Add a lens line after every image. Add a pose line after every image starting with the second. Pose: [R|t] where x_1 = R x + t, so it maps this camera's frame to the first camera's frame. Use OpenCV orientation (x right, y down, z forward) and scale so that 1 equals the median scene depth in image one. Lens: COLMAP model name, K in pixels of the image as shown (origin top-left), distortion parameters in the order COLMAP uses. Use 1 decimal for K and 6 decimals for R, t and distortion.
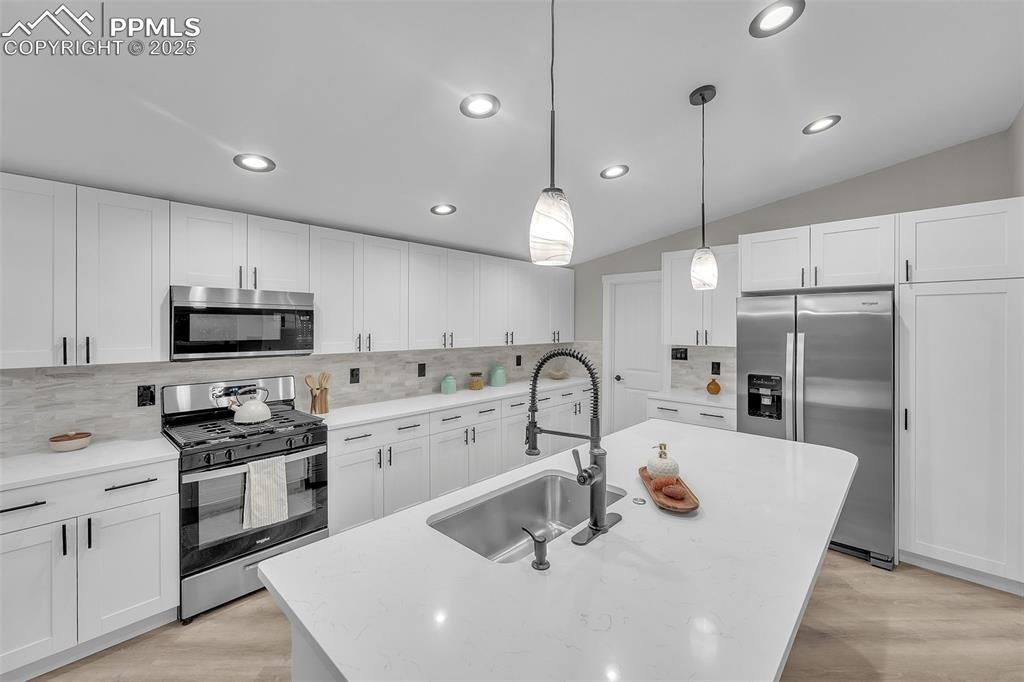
lens RADIAL K [[416.8, 0, 515.6], [0, 416.8, 335.1], [0, 0, 1]] dist [-0.000997, -0.000381]
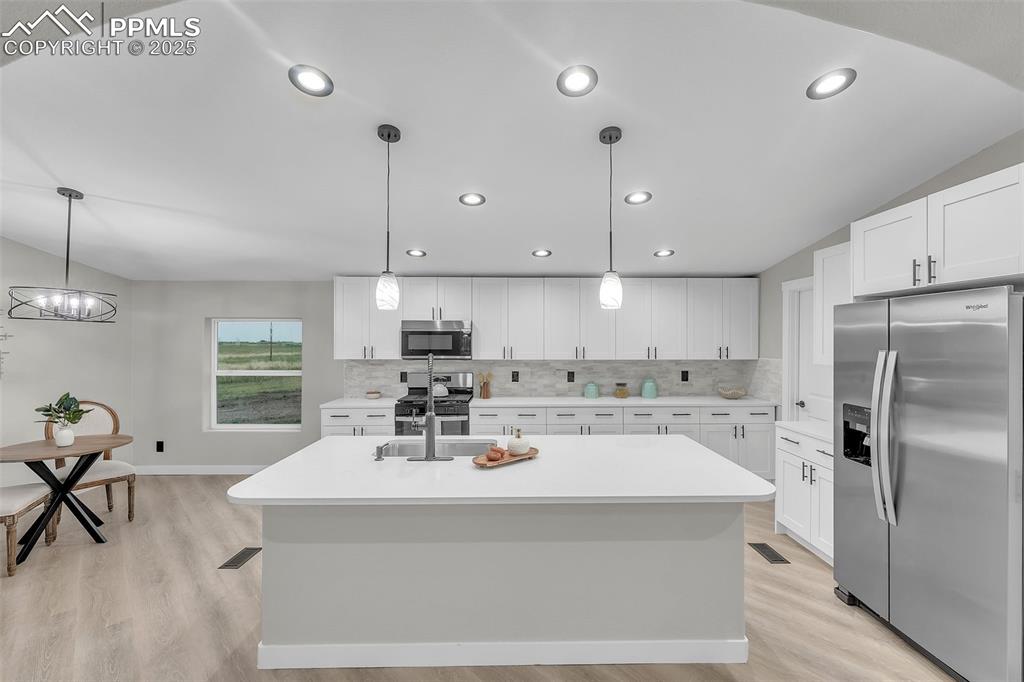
lens RADIAL K [[416.8, 0, 517.4], [0, 416.8, 339.3], [0, 0, 1]] dist [-0.000997, -0.000381]
pose [[0.691425, -0.003127, -0.722442, 0.647925], [-0.015511, 0.999696, -0.019172, -0.001614], [0.722282, 0.024461, 0.691166, 0.023031]]
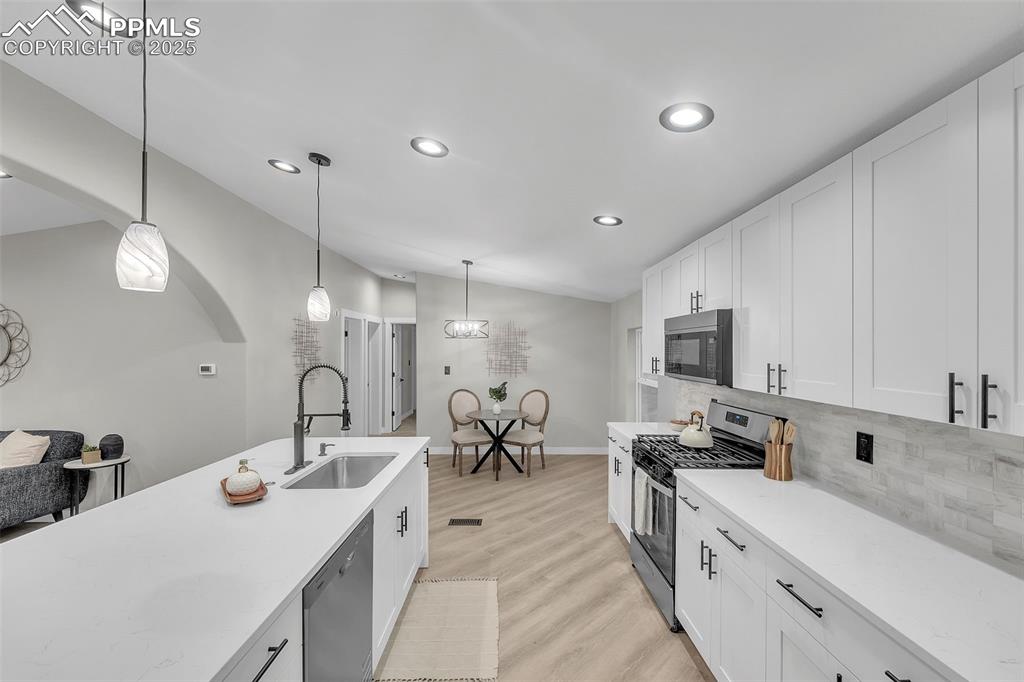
lens RADIAL K [[416.8, 0, 517.2], [0, 416.8, 352.2], [0, 0, 1]] dist [-0.000997, -0.000381]
pose [[-0.720066, 0.000726, -0.693905, 0.282470], [-0.017714, 0.999654, 0.019428, -0.022207], [0.693679, 0.026281, -0.719804, 1.077900]]
